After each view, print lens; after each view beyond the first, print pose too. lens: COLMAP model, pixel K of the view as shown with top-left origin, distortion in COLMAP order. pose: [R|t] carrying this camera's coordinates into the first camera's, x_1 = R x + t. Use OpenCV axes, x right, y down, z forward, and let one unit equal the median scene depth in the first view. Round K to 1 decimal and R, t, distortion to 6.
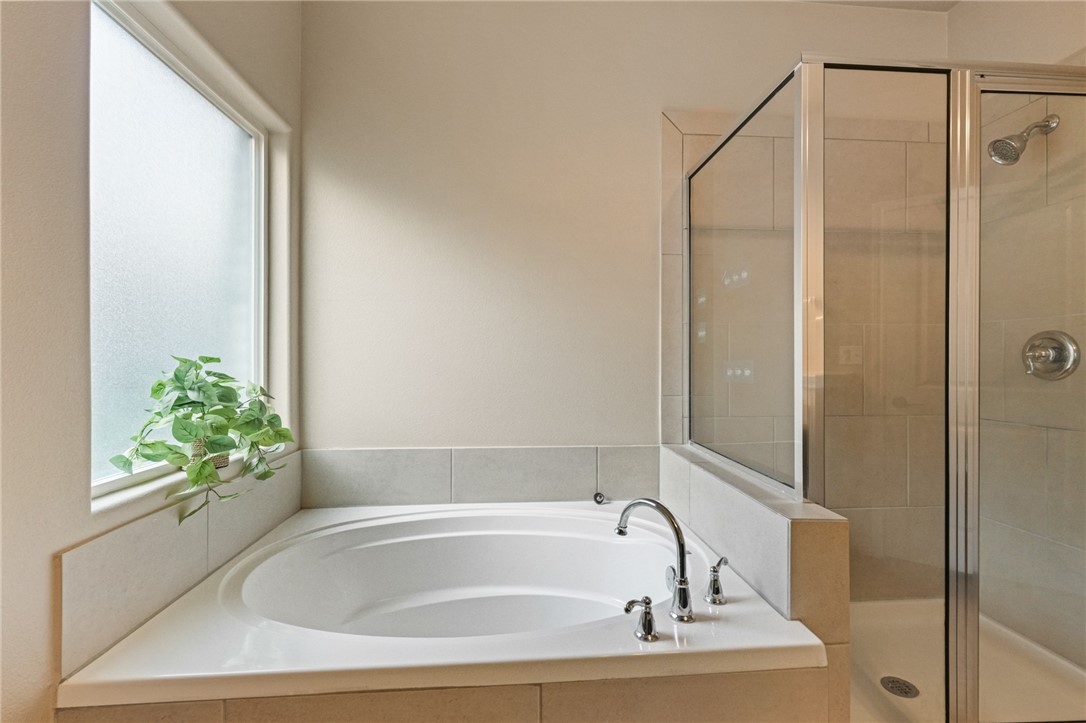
lens RADIAL K [[482.4, 0, 545.5], [0, 482.4, 356.6], [0, 0, 1]] dist [0.004331, 0.000093]
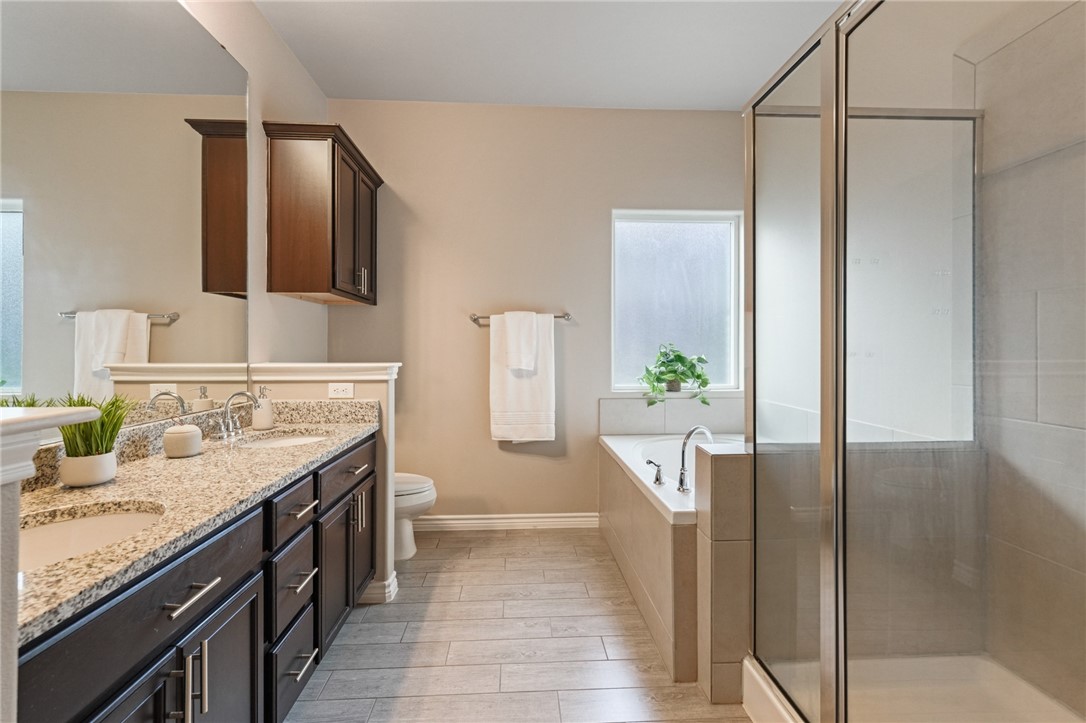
lens RADIAL K [[504.2, 0, 542.3], [0, 504.2, 344.6], [0, 0, 1]] dist [0.001194, 0.000086]
pose [[-0.017652, -0.000403, -0.999844, 2.107871], [0.003007, 0.999995, -0.000456, 0.015434], [0.999840, -0.003014, -0.017651, 0.528341]]
